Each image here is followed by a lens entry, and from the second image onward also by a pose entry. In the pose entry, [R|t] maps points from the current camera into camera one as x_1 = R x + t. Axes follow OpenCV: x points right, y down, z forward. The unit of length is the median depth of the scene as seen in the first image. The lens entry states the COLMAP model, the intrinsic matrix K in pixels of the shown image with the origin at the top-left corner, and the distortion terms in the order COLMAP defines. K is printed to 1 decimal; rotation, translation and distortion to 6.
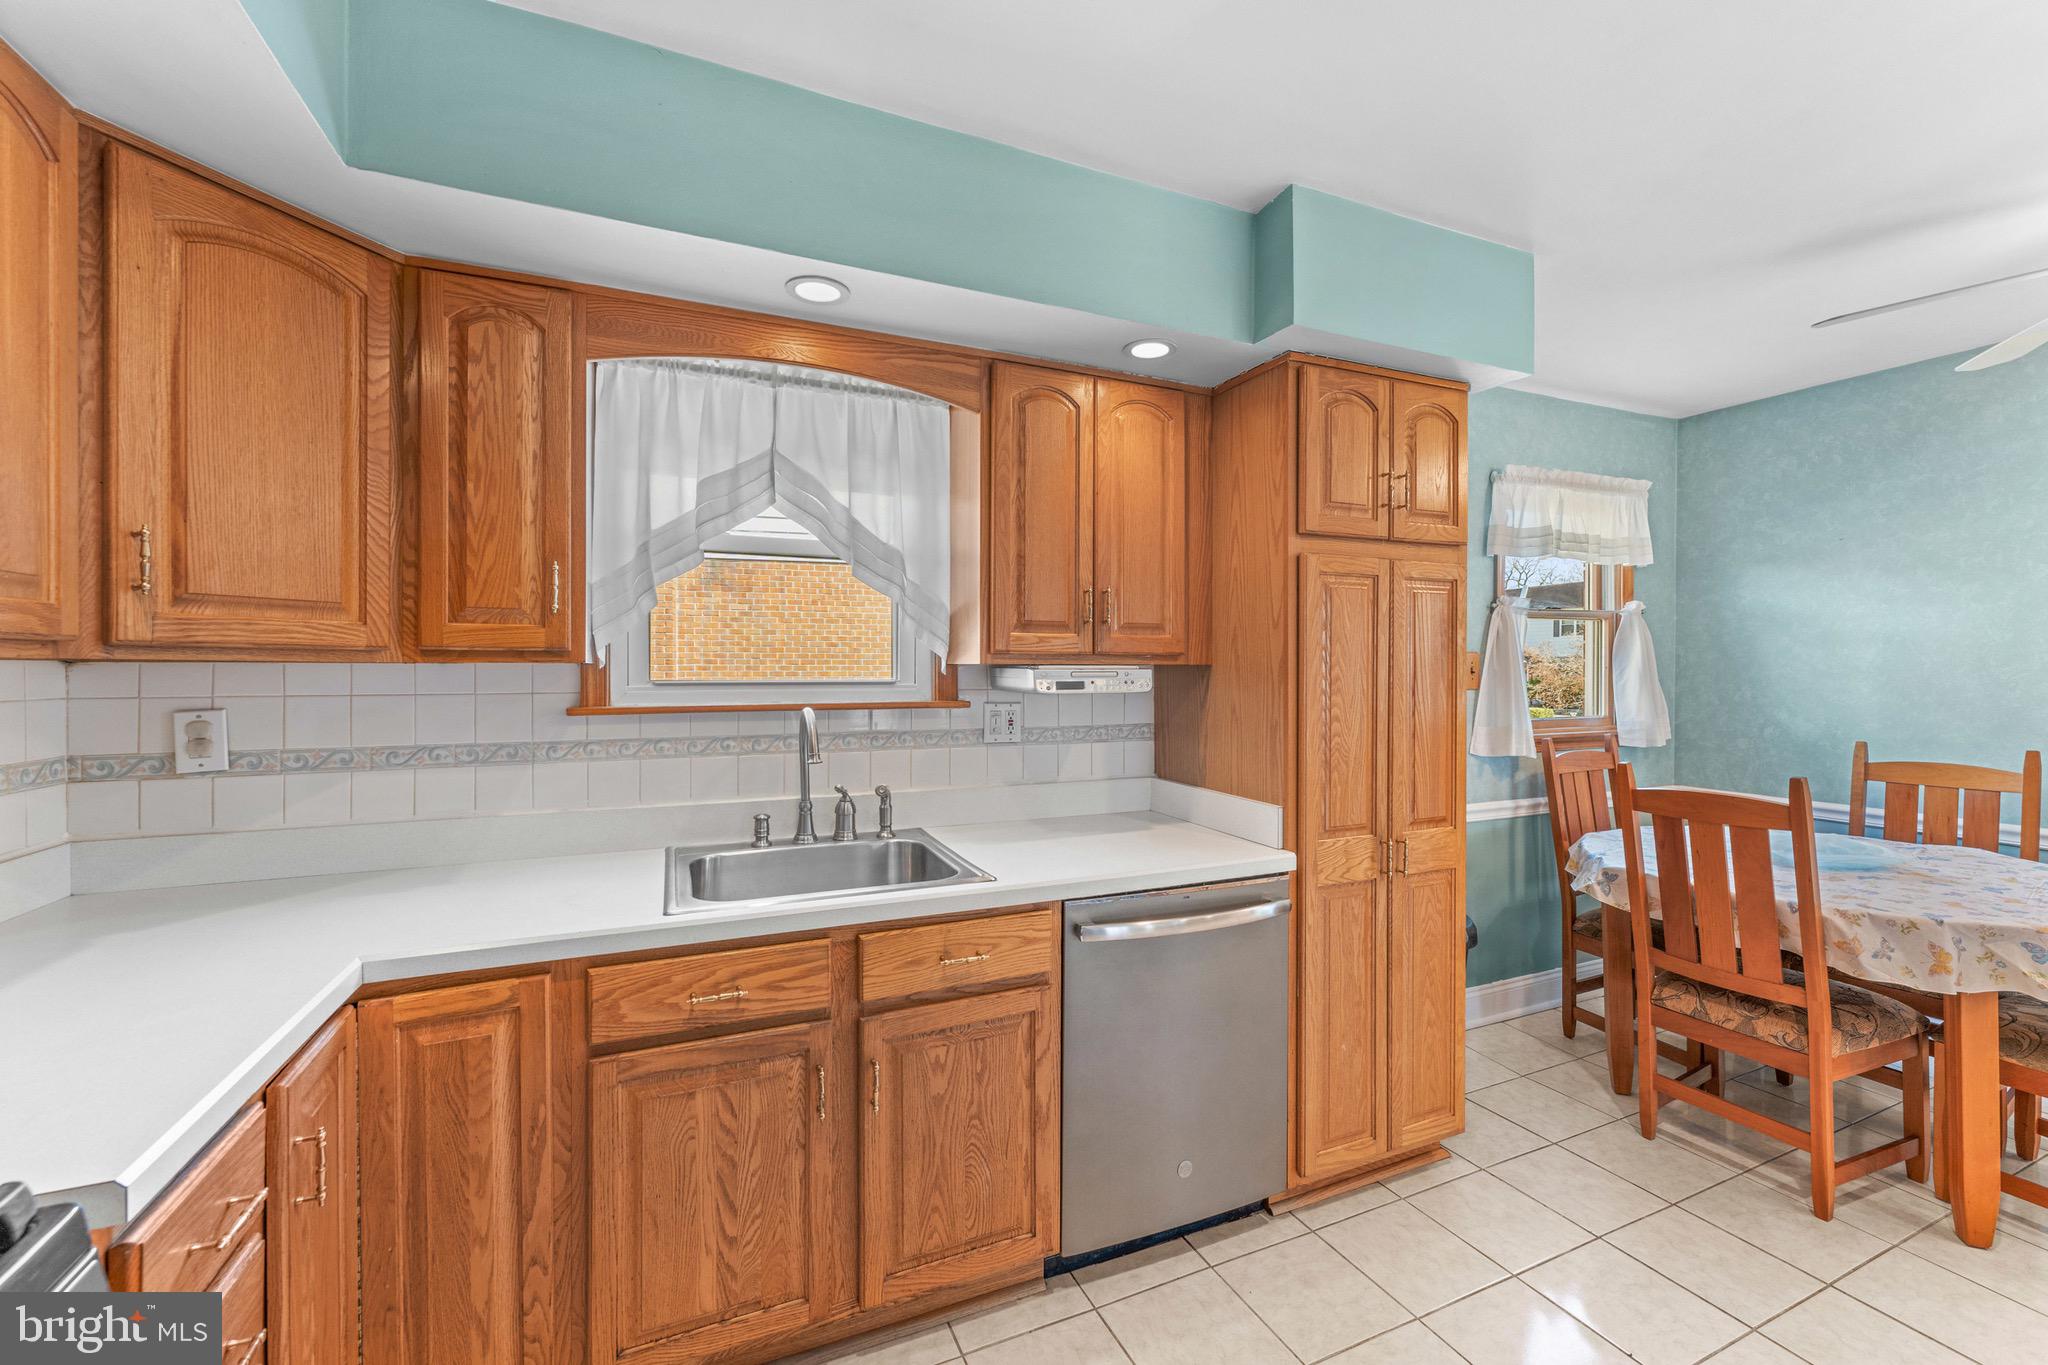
lens RADIAL K [[805.7, 0, 1014.0], [0, 805.7, 669.0], [0, 0, 1]] dist [-0.009018, 0.000007]
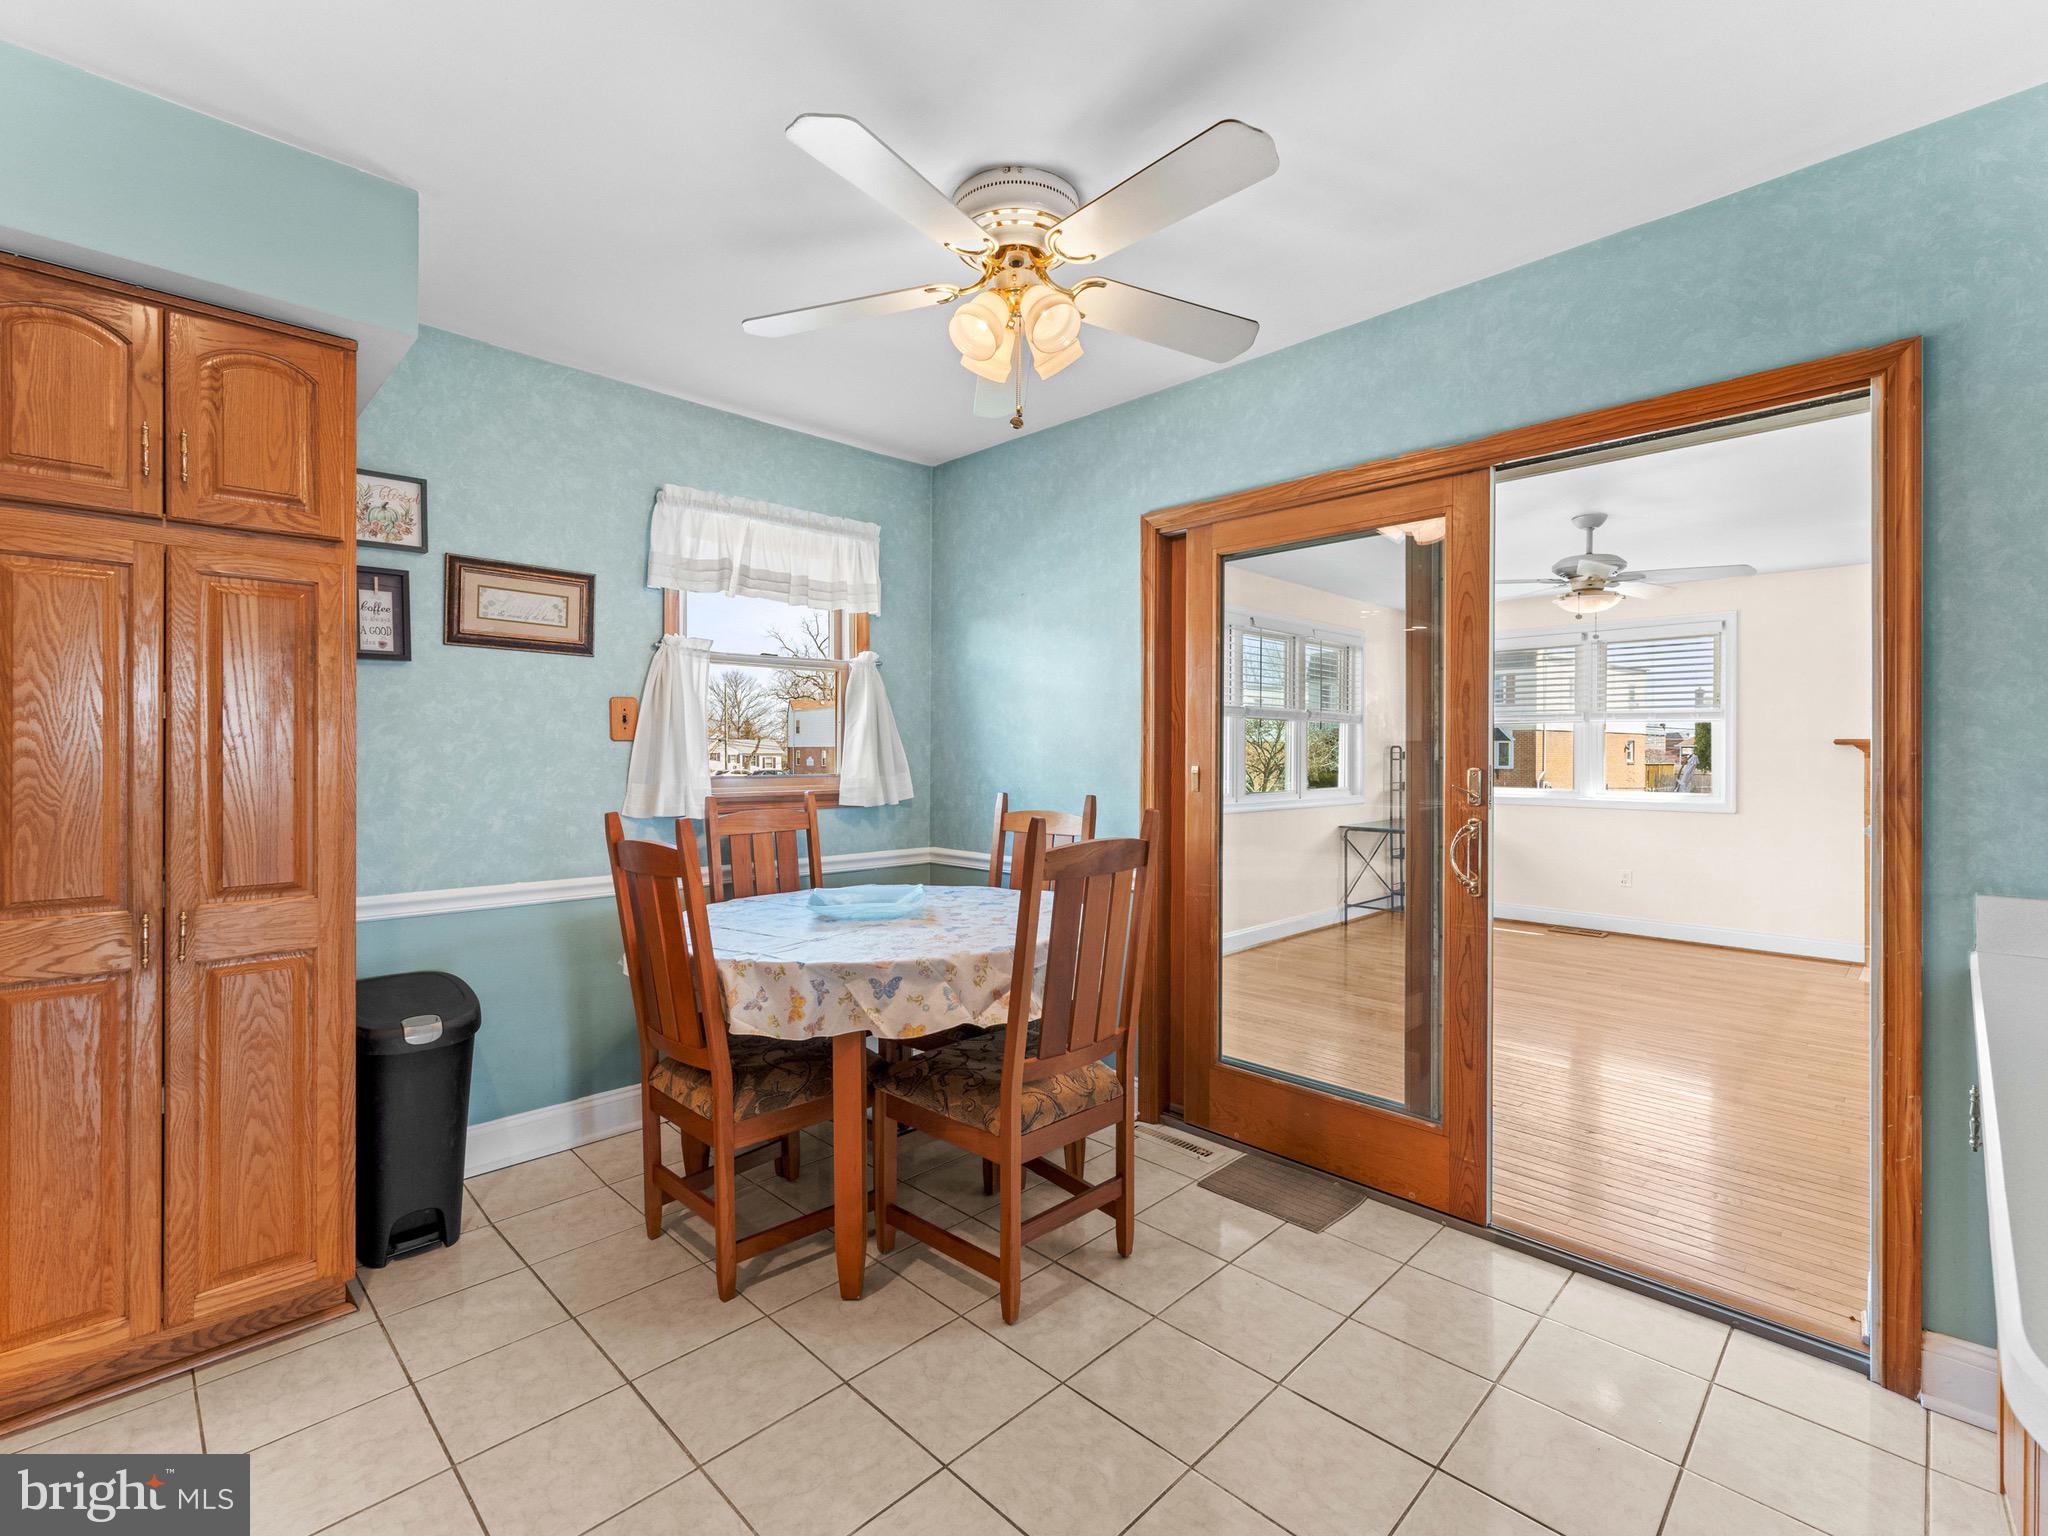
lens RADIAL K [[916.8, 0, 1022.5], [0, 916.8, 747.6], [0, 0, 1]] dist [-0.004031, 0.001122]
pose [[0.926375, 0.004818, 0.376573, 0.899362], [-0.001785, 0.999963, -0.008401, 0.060627], [-0.376599, 0.007110, 0.926349, -0.103145]]
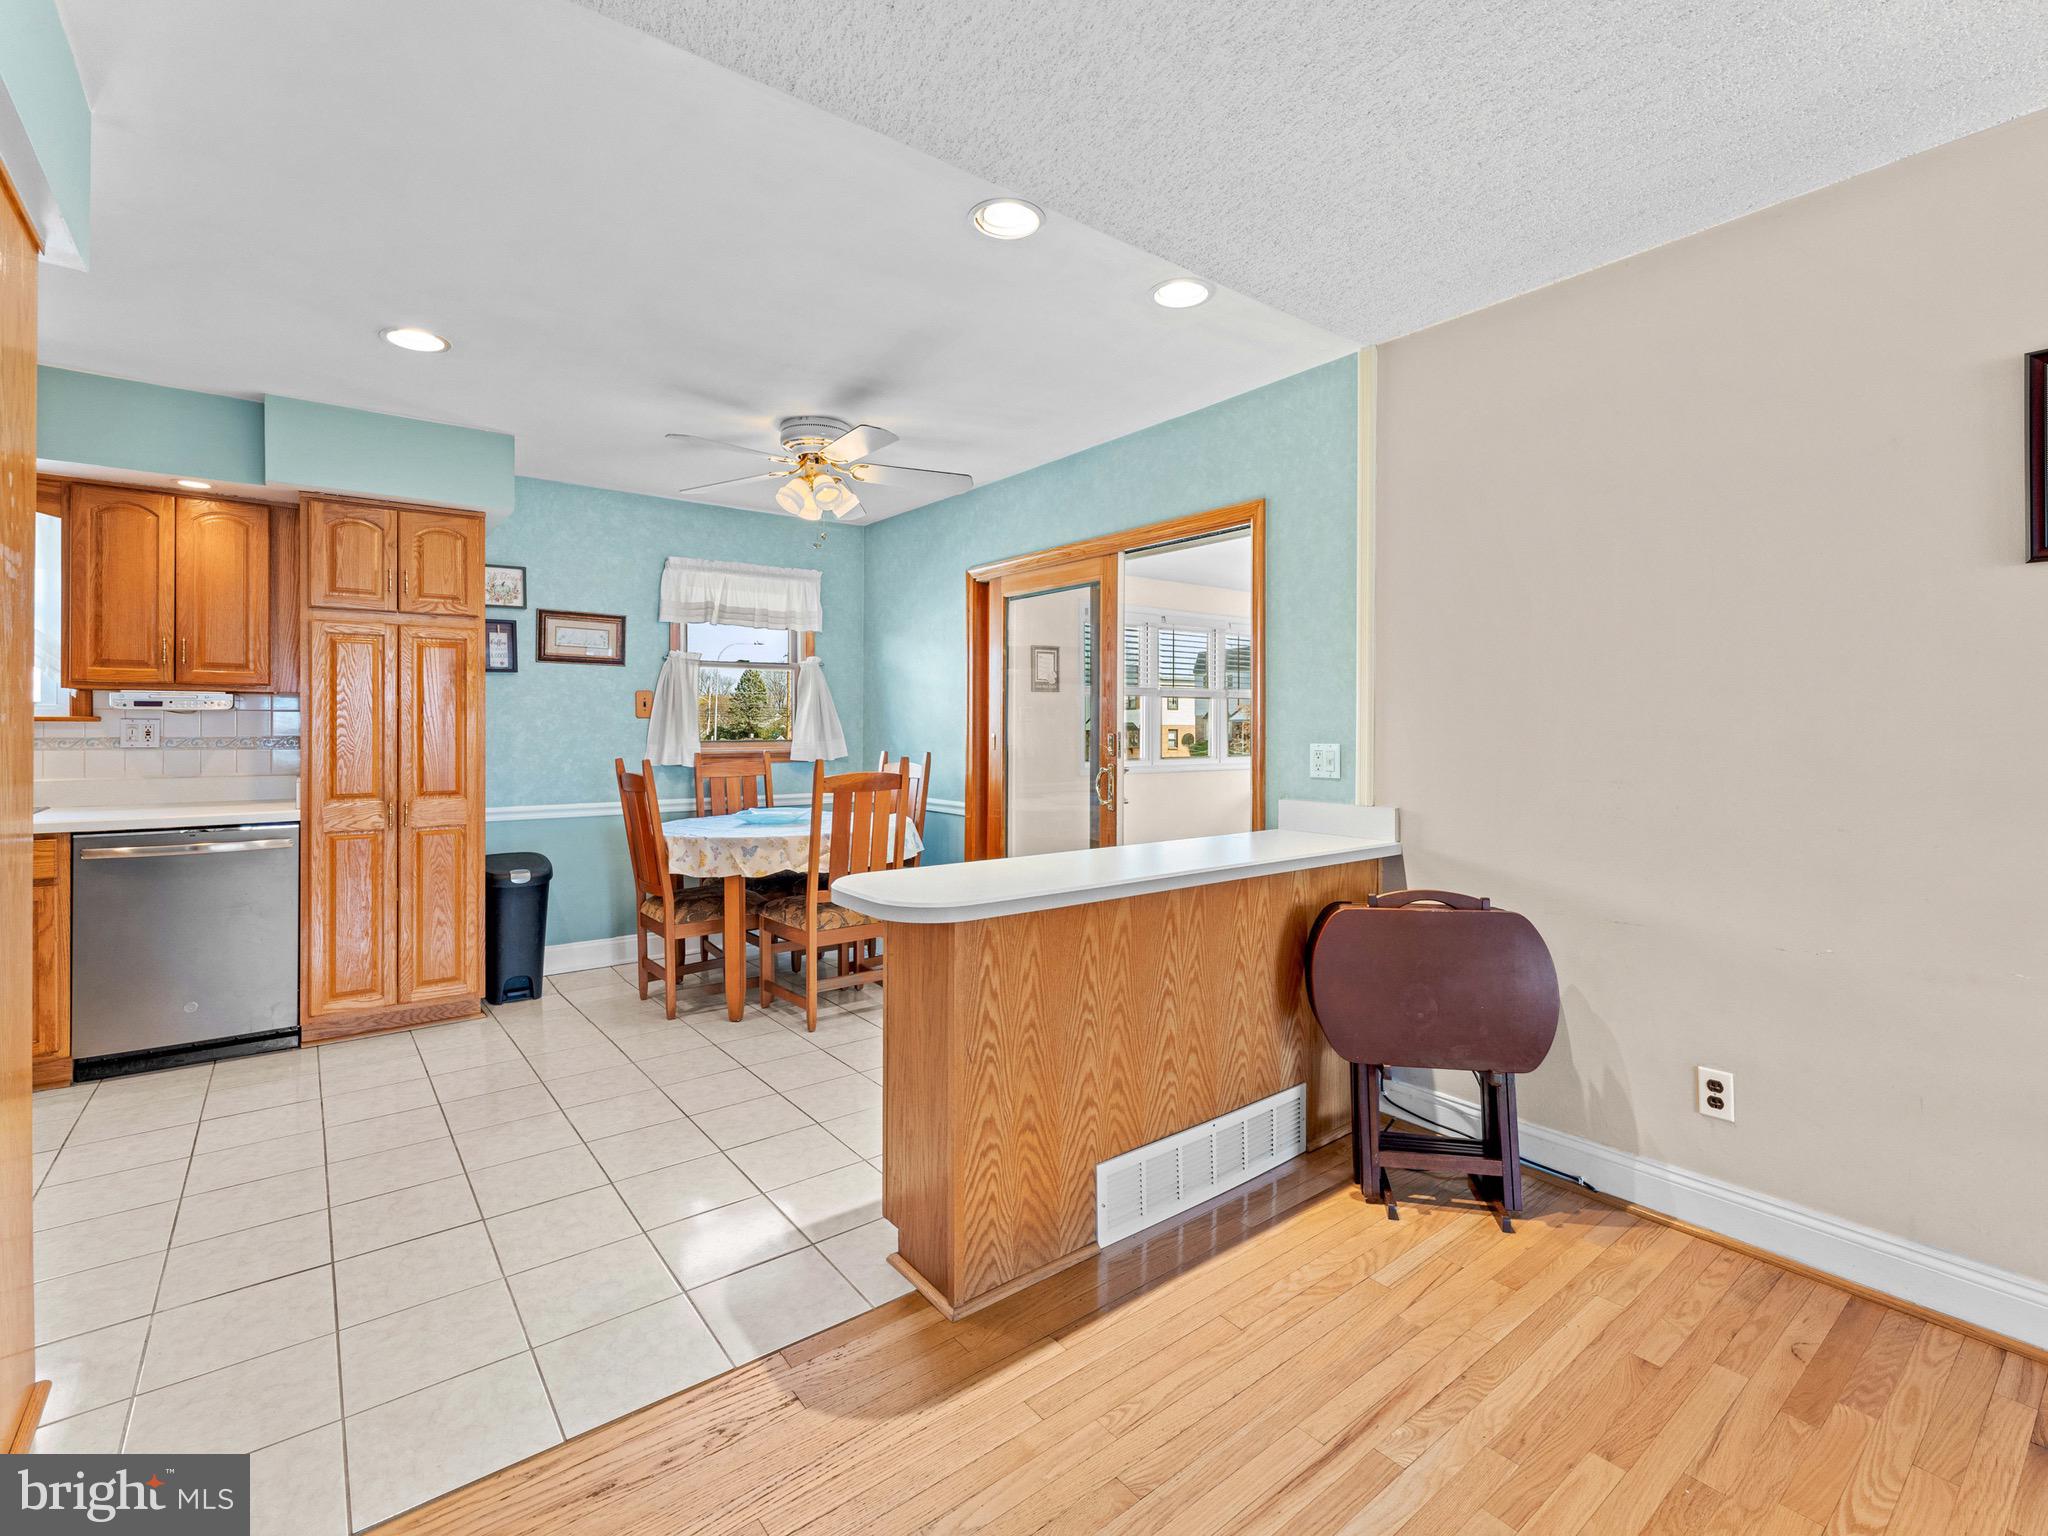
lens RADIAL K [[916.8, 0, 1022.5], [0, 916.8, 720.8], [0, 0, 1]] dist [-0.004031, 0.001122]
pose [[0.964157, 0.002938, 0.265318, 1.176121], [-0.000776, 0.999966, -0.008254, 0.064832], [-0.265333, 0.007752, 0.964126, -1.047186]]
